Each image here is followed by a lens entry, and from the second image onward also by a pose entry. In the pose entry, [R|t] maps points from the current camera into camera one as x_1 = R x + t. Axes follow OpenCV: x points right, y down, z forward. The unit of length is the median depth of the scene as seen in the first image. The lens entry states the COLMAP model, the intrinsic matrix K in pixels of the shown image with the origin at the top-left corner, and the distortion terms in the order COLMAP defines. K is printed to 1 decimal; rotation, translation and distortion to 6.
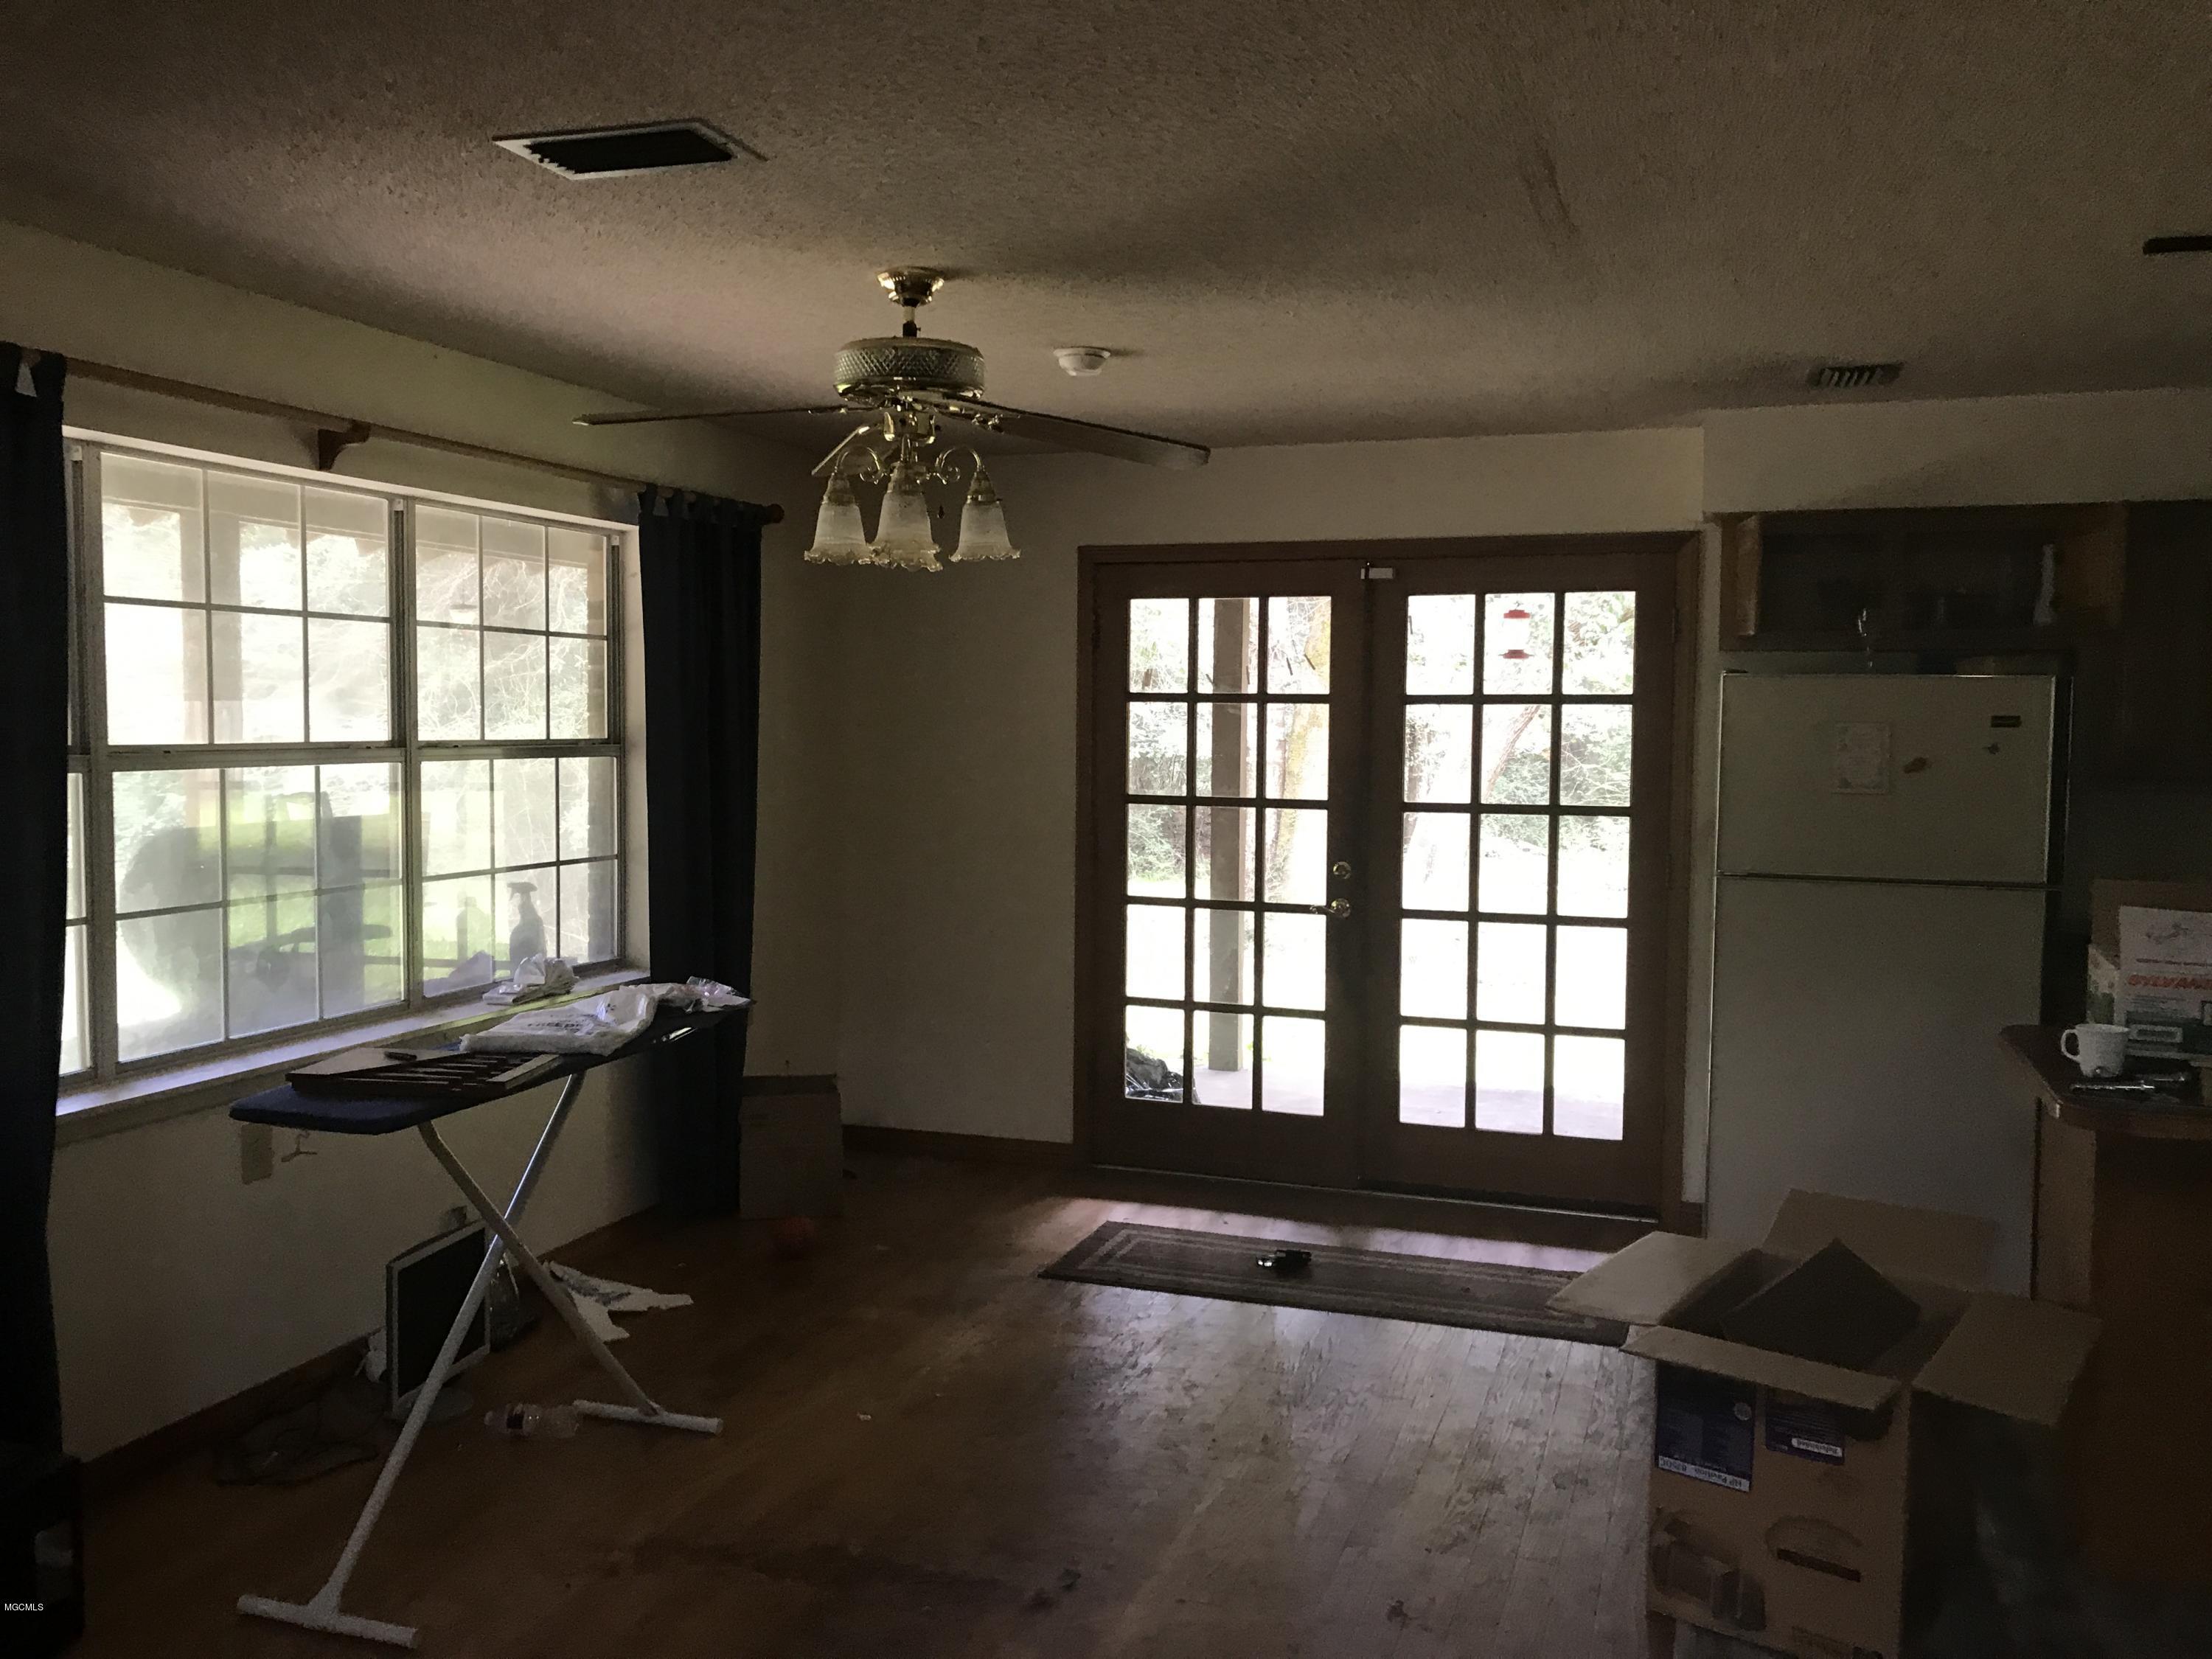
lens RADIAL K [[1787.5, 0, 1142.4], [0, 1787.5, 824.5], [0, 0, 1]] dist [0.069367, -0.142059]
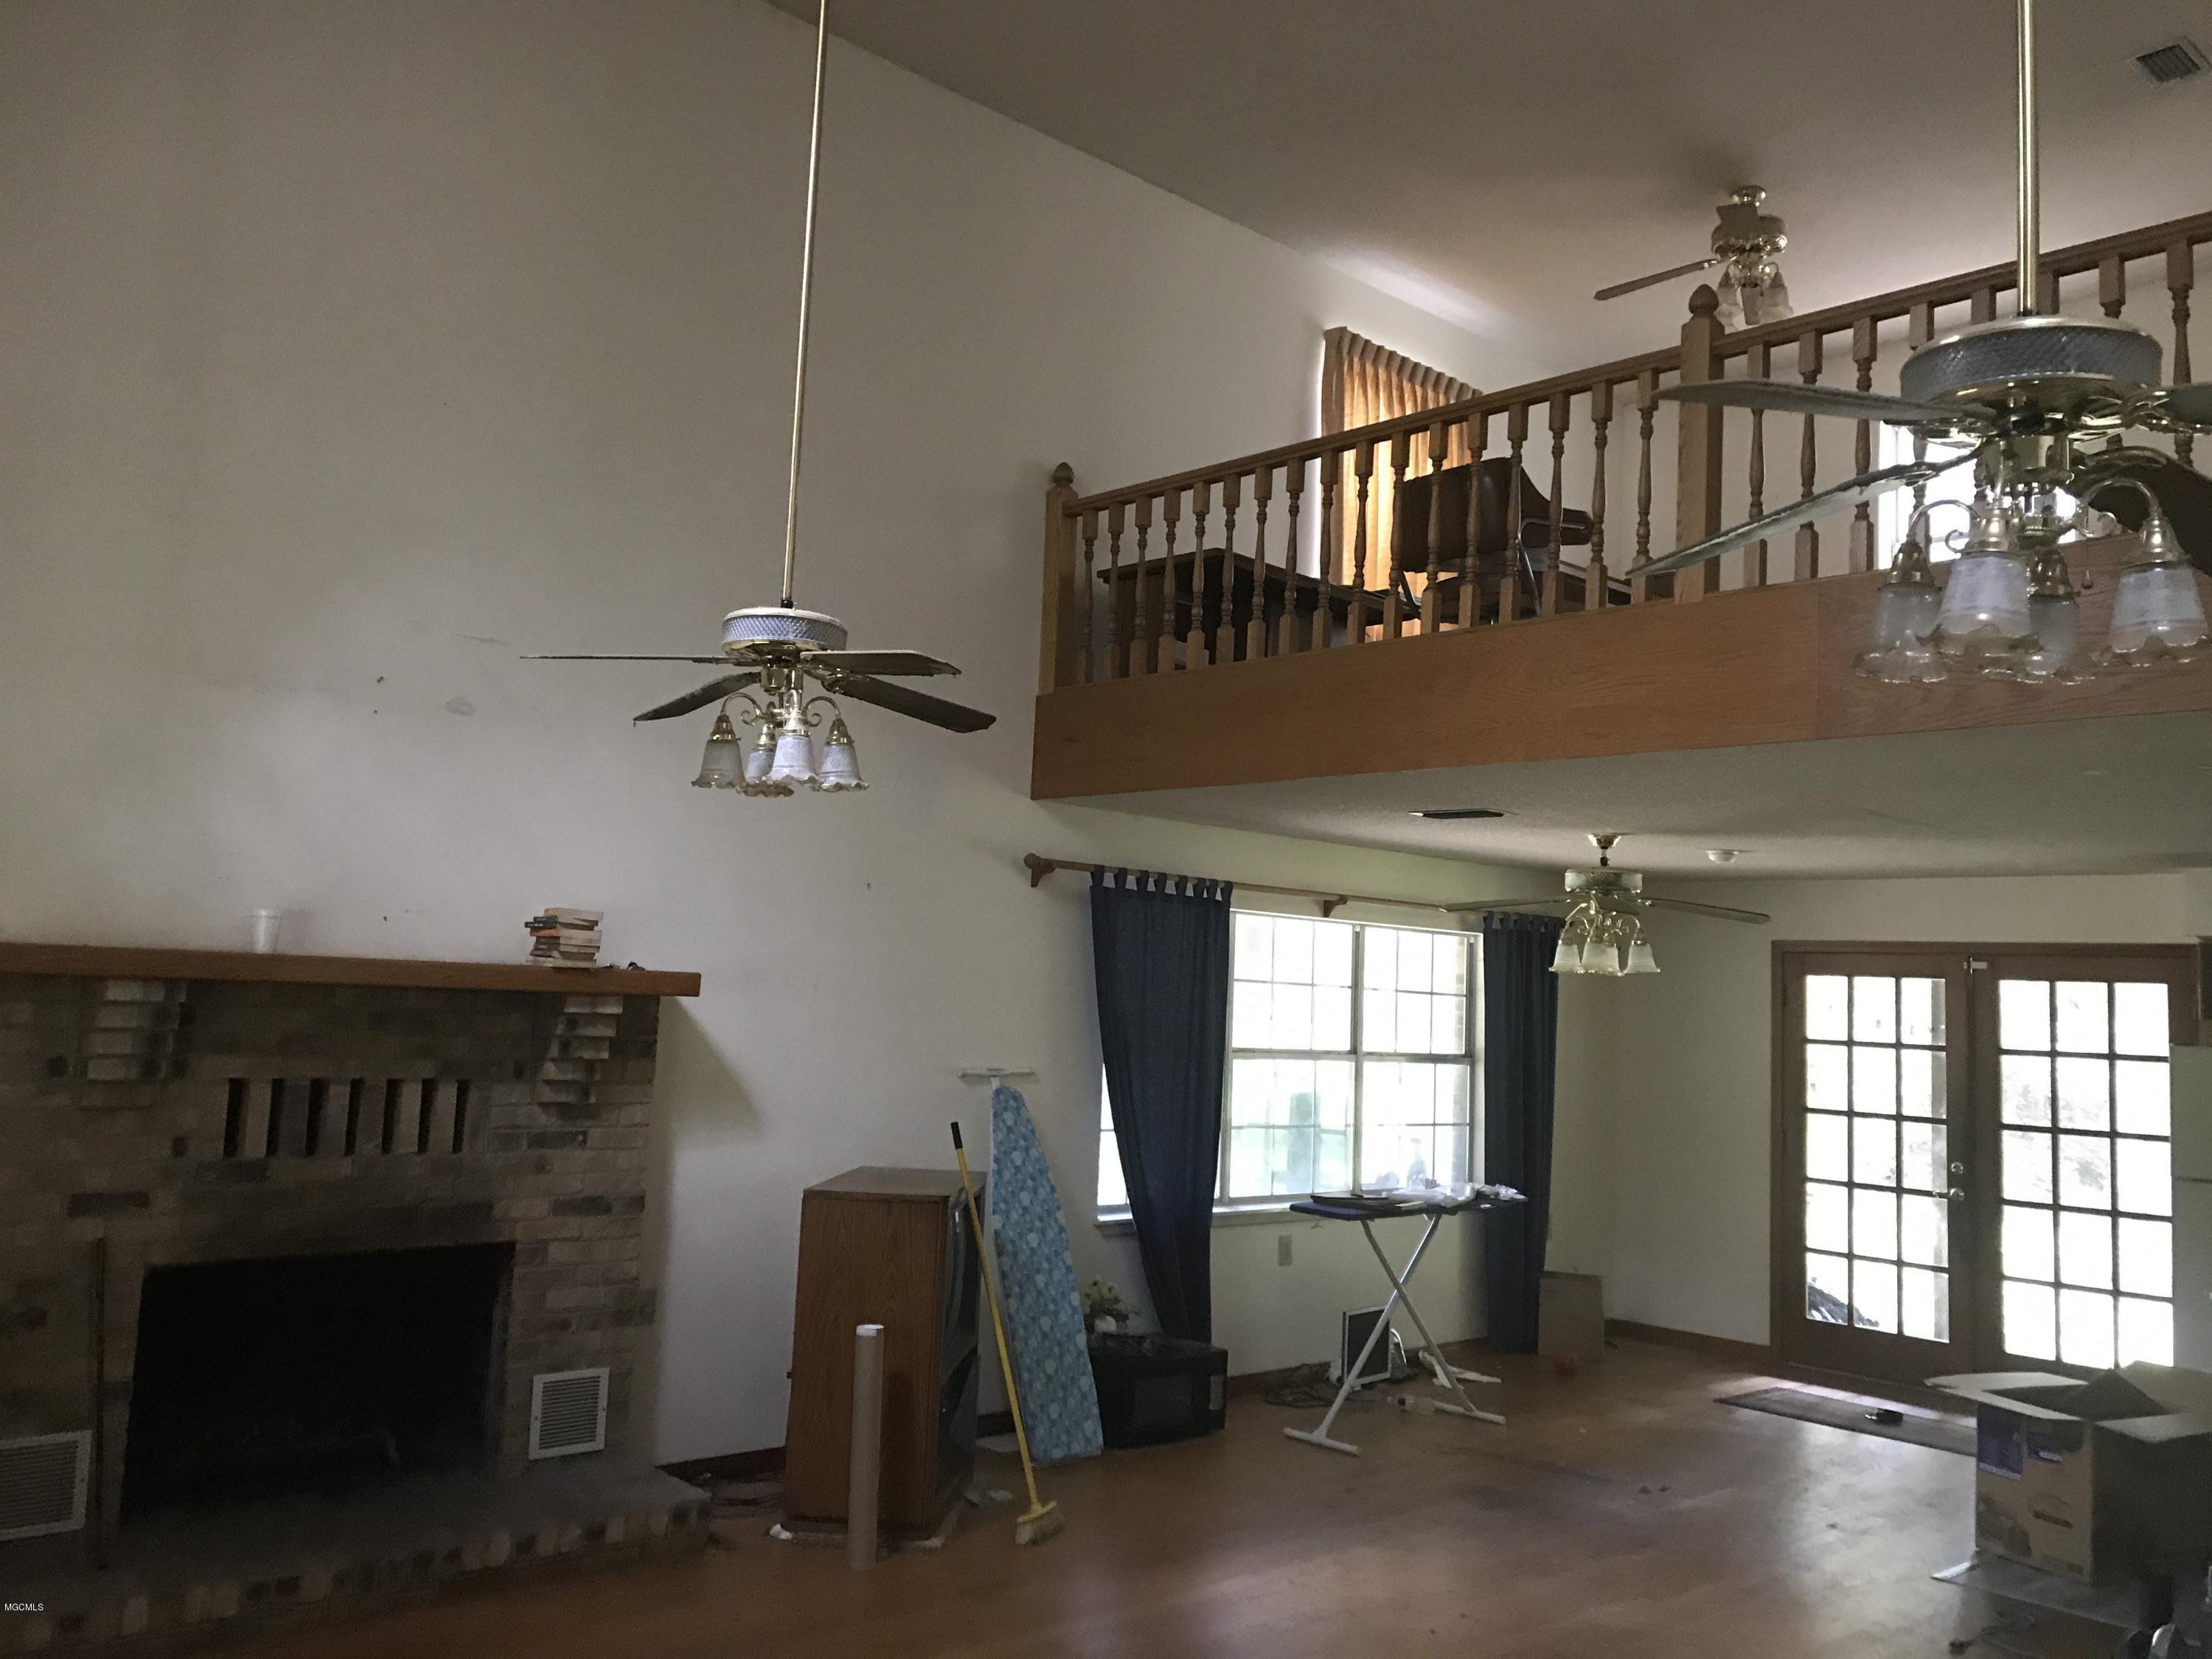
lens RADIAL K [[1800.3, 0, 1106.0], [0, 1800.3, 829.5], [0, 0, 1]] dist [0.071907, -0.000896]
pose [[0.874021, -0.020580, -0.485453, 0.261702], [-0.062150, 0.986161, -0.153703, 0.028938], [0.481898, 0.164511, 0.860645, -0.731405]]
